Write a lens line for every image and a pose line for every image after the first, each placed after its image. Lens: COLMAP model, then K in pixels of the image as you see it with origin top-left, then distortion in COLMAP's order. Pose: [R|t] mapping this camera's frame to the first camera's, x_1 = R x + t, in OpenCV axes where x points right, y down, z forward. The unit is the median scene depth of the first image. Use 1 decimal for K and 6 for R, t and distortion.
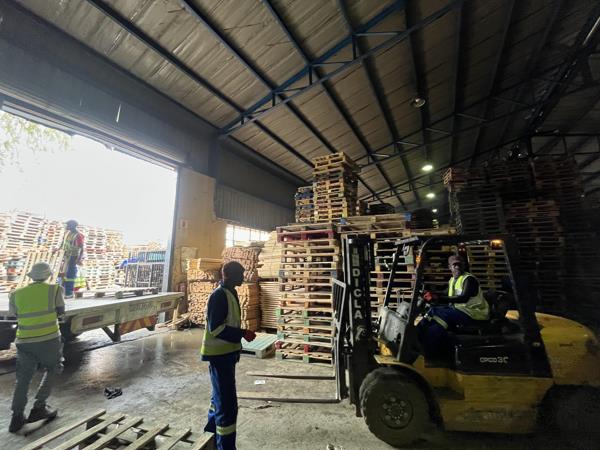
lens RADIAL K [[245.4, 0, 302.8], [0, 245.4, 224.0], [0, 0, 1]] dist [0.009168, -0.003998]
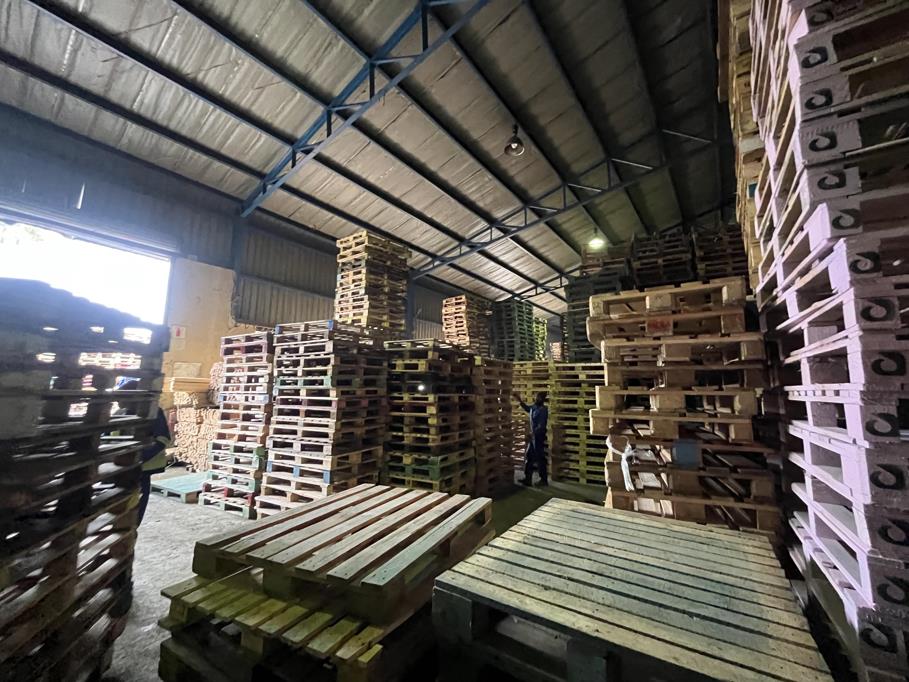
lens RADIAL K [[371.9, 0, 458.8], [0, 371.9, 339.4], [0, 0, 1]] dist [0.009168, -0.003998]
pose [[0.992495, 0.000803, -0.122279, 0.563775], [0.002669, 0.999598, 0.028227, -0.008387], [0.122252, -0.028341, 0.992094, -0.047283]]
